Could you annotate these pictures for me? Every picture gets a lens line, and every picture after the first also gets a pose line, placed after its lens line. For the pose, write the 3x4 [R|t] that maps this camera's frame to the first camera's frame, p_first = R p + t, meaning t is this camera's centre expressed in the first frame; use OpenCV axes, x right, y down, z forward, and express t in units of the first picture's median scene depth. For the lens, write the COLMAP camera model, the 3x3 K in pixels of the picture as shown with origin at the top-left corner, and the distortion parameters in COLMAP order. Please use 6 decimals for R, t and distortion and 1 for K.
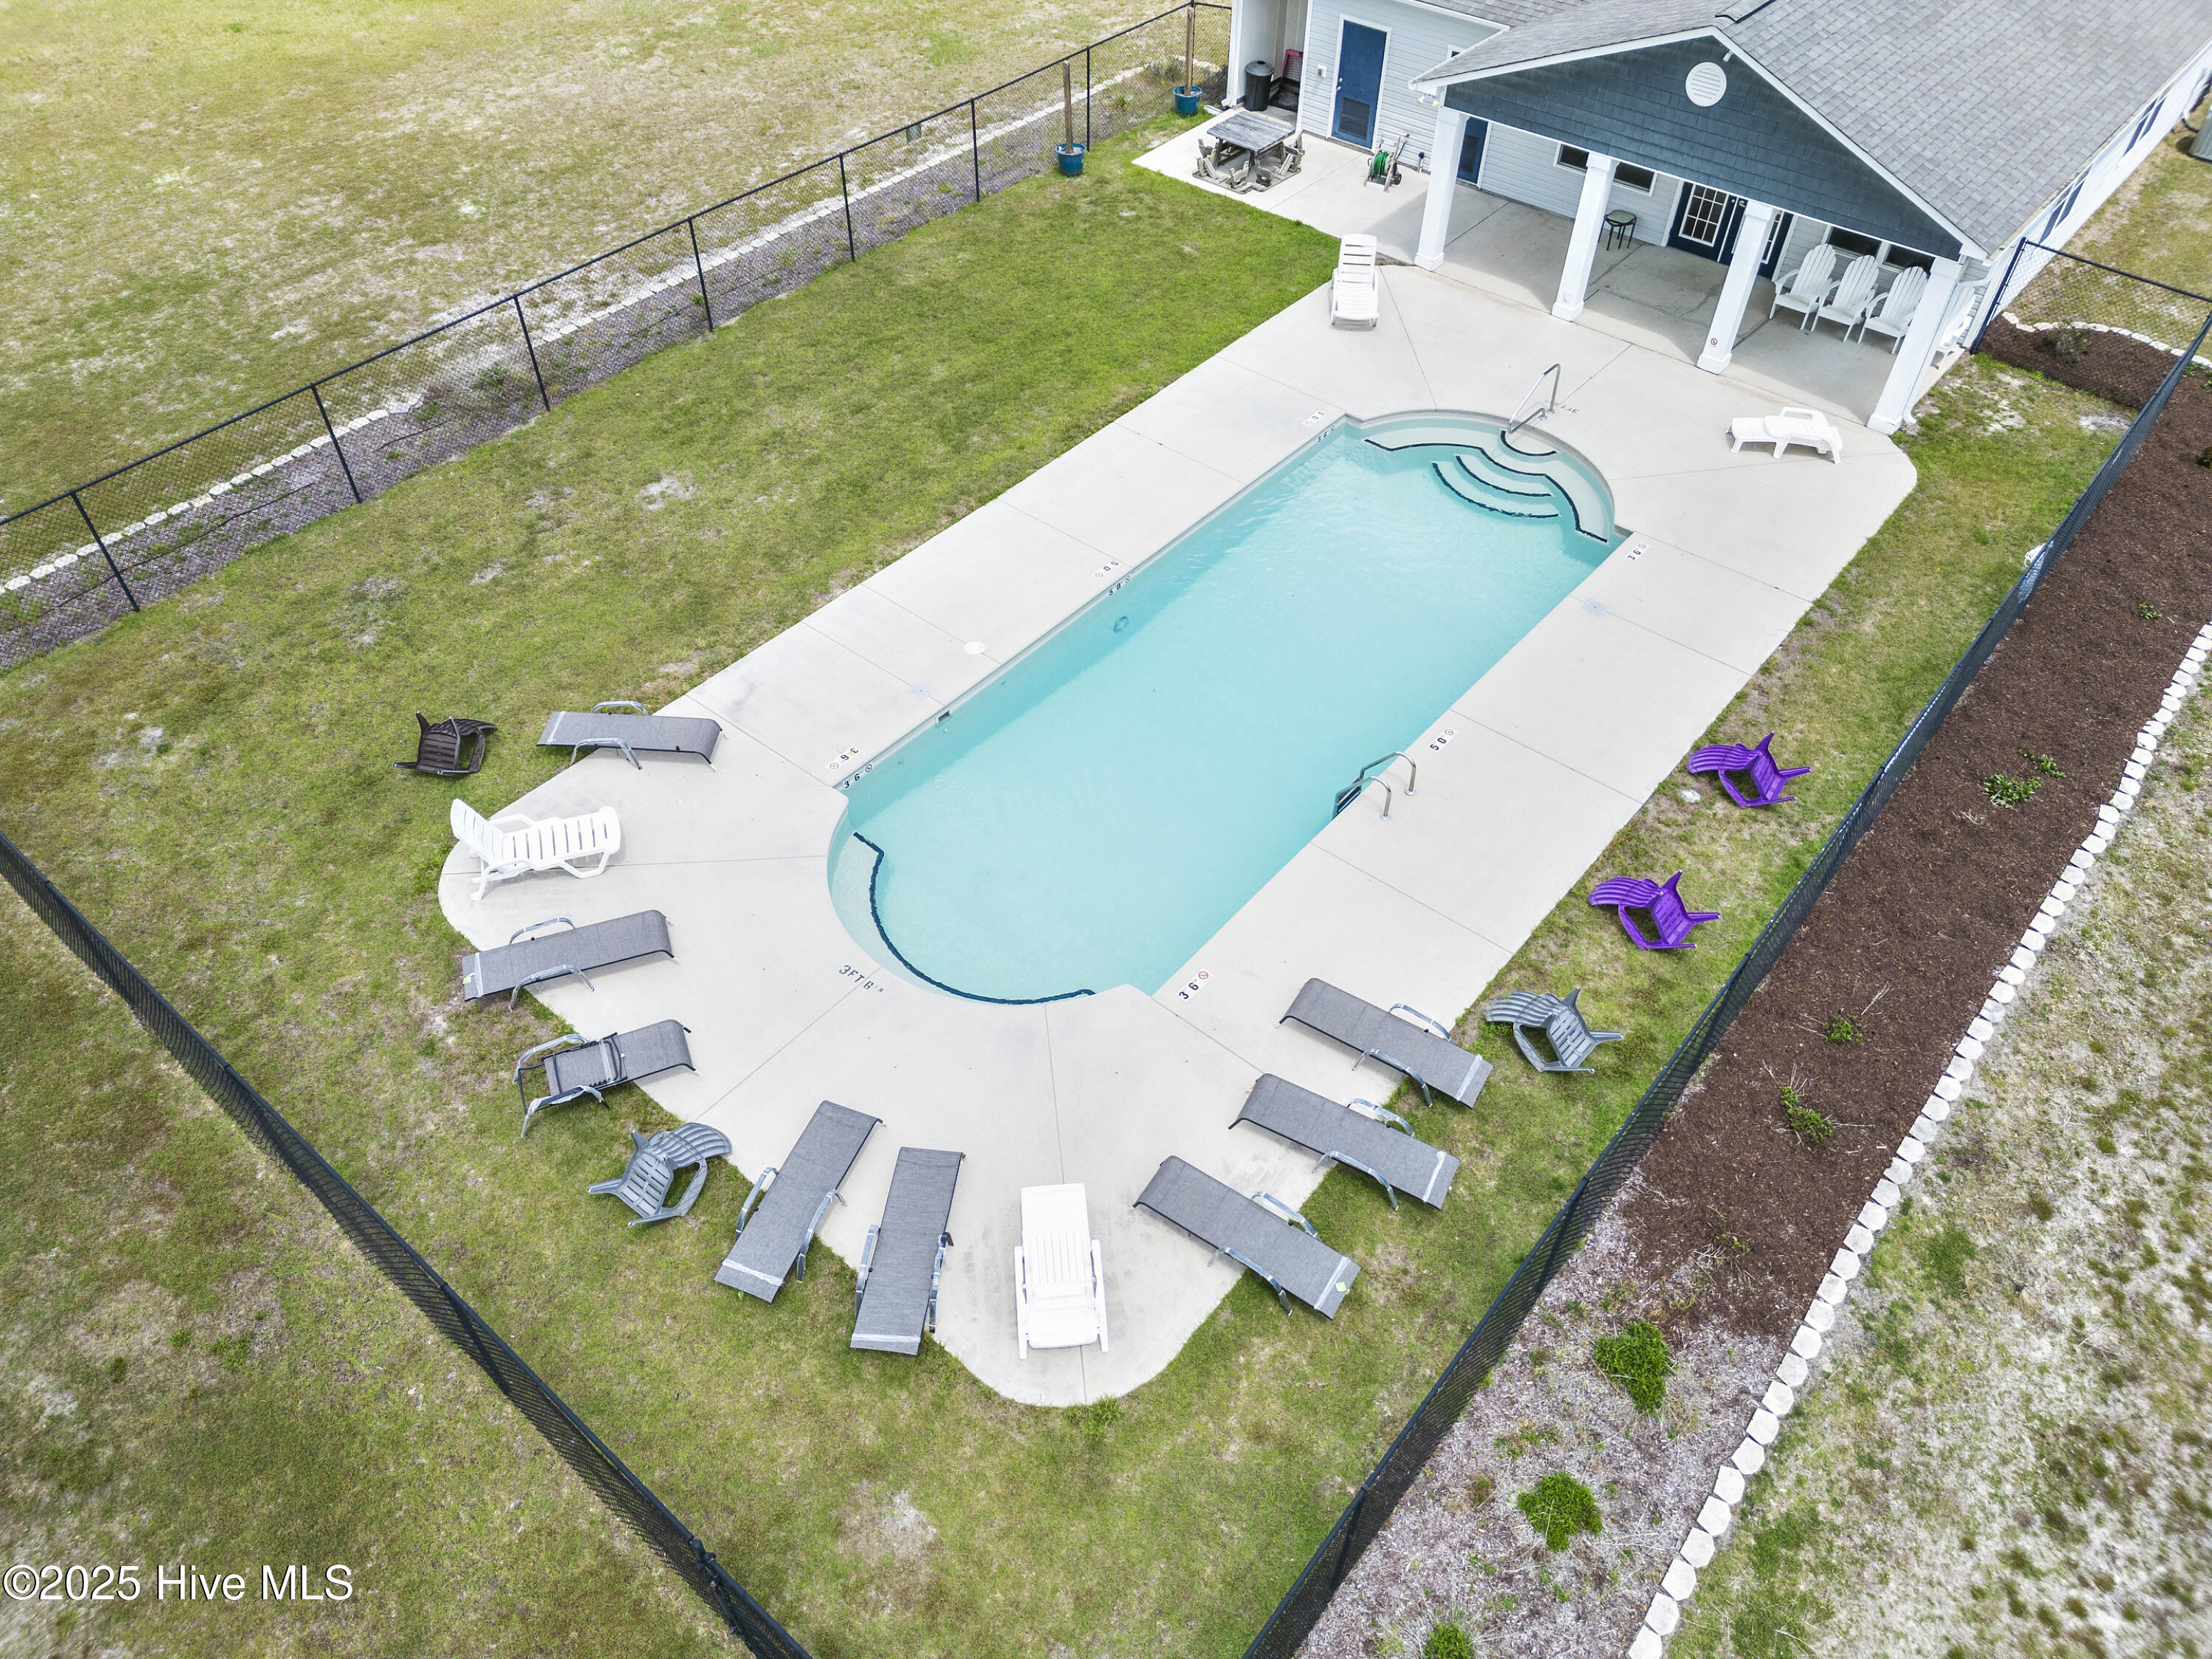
lens RADIAL K [[1544.4, 0, 1106.0], [0, 1544.4, 829.5], [0, 0, 1]] dist [0.054643, -0.043108]
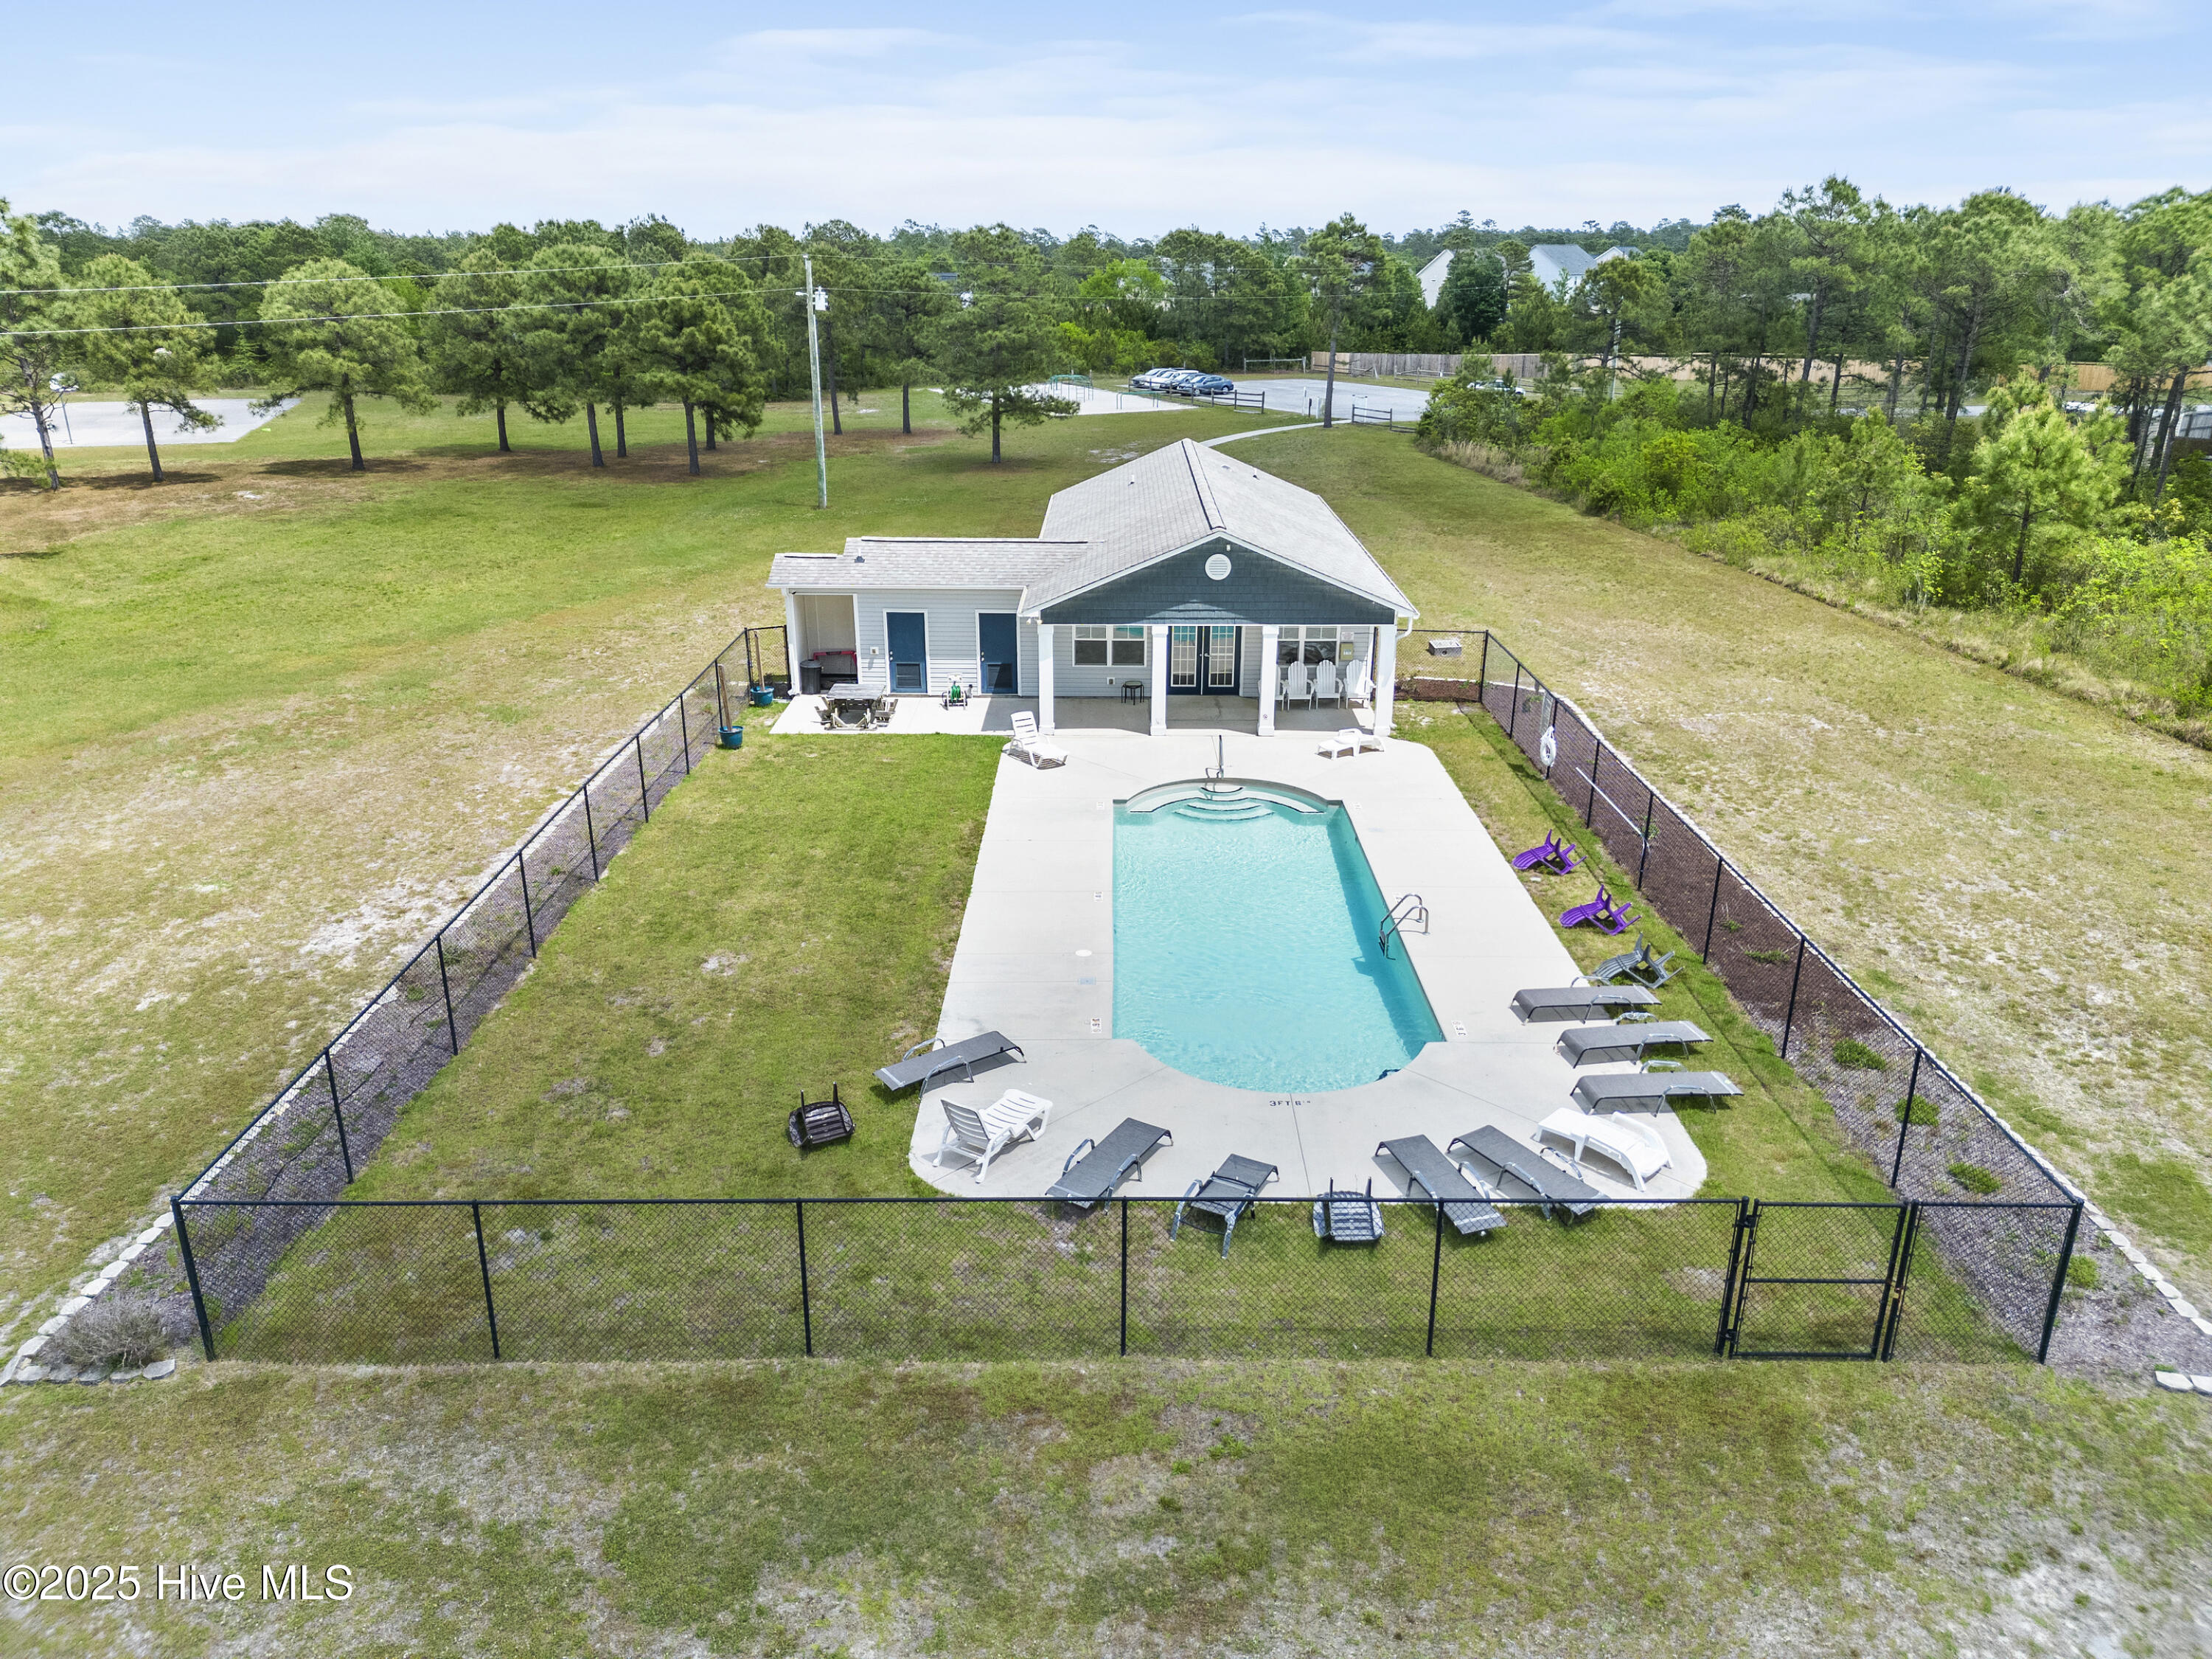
lens RADIAL K [[1543.1, 0, 1106.0], [0, 1543.1, 829.5], [0, 0, 1]] dist [0.103872, -0.130906]
pose [[0.768391, -0.224904, 0.599161, -0.791893], [0.464997, 0.839456, -0.281232, 0.157472], [-0.439719, 0.494704, 0.749610, -0.003916]]
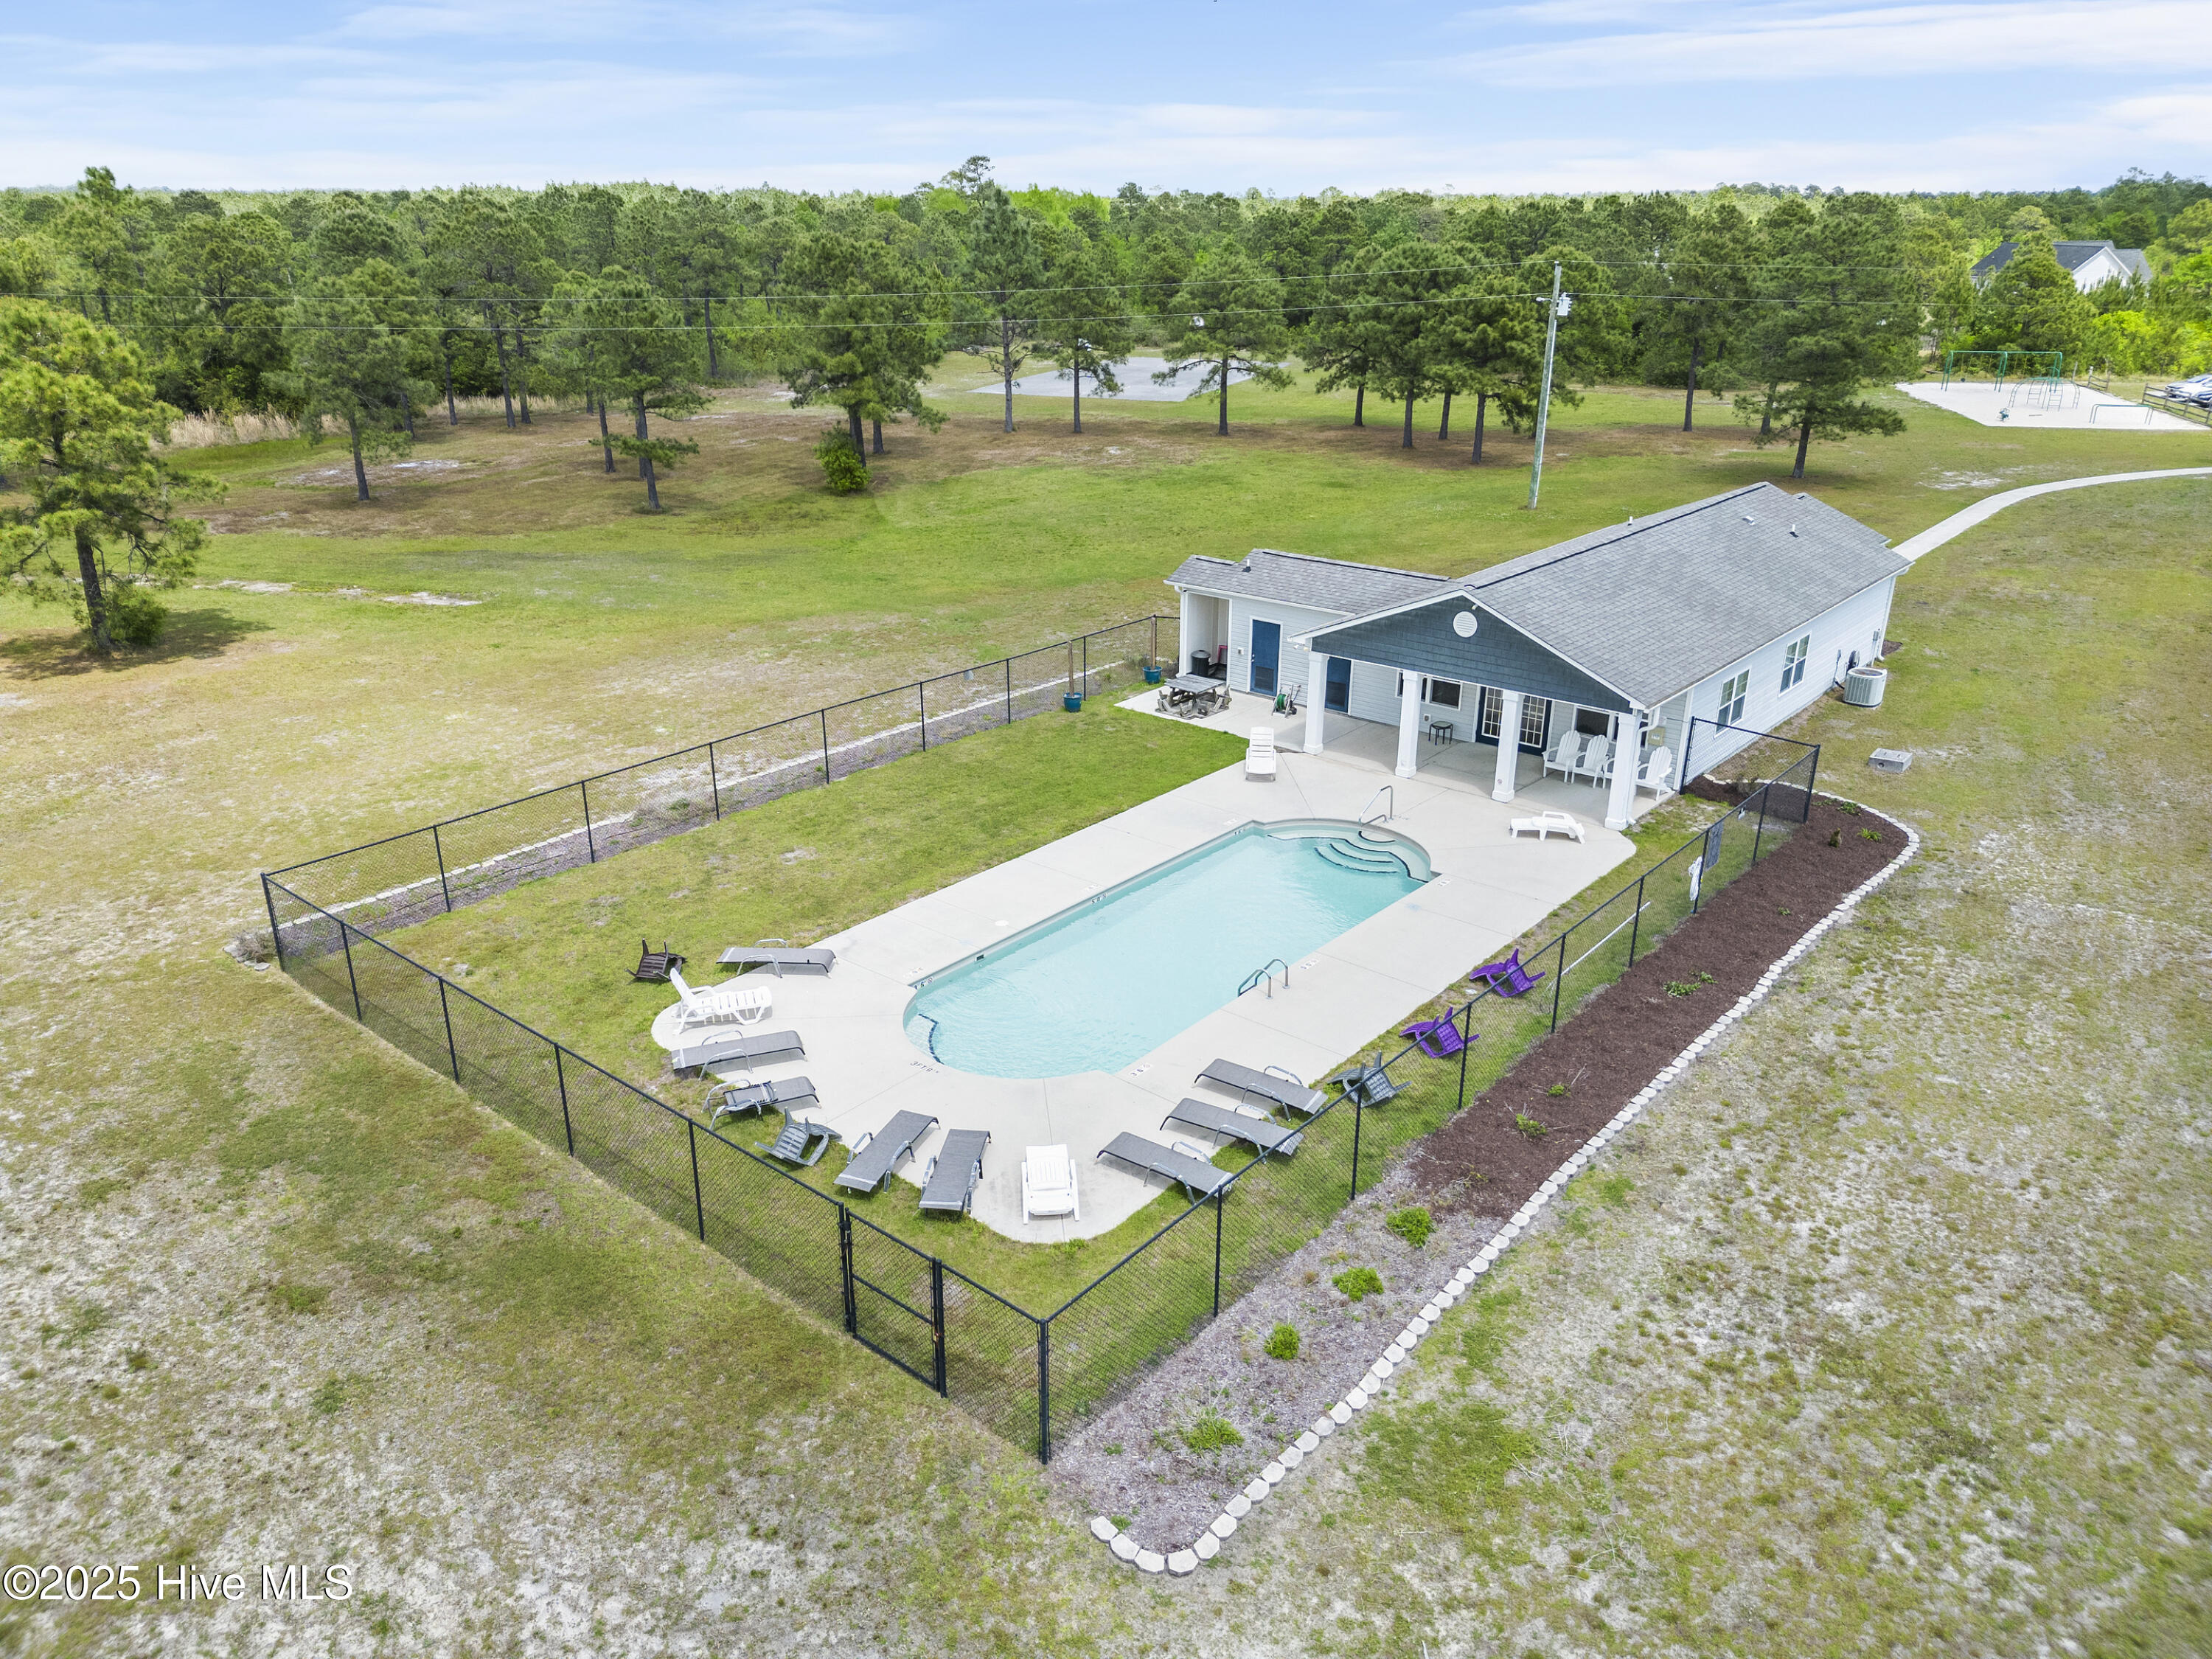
lens RADIAL K [[1543.1, 0, 1106.0], [0, 1543.1, 829.5], [0, 0, 1]] dist [0.103872, -0.130906]
pose [[0.999973, -0.003610, -0.006385, 0.026713], [0.000635, 0.909780, -0.415090, 0.418482], [0.007307, 0.415074, 0.909758, -0.405993]]
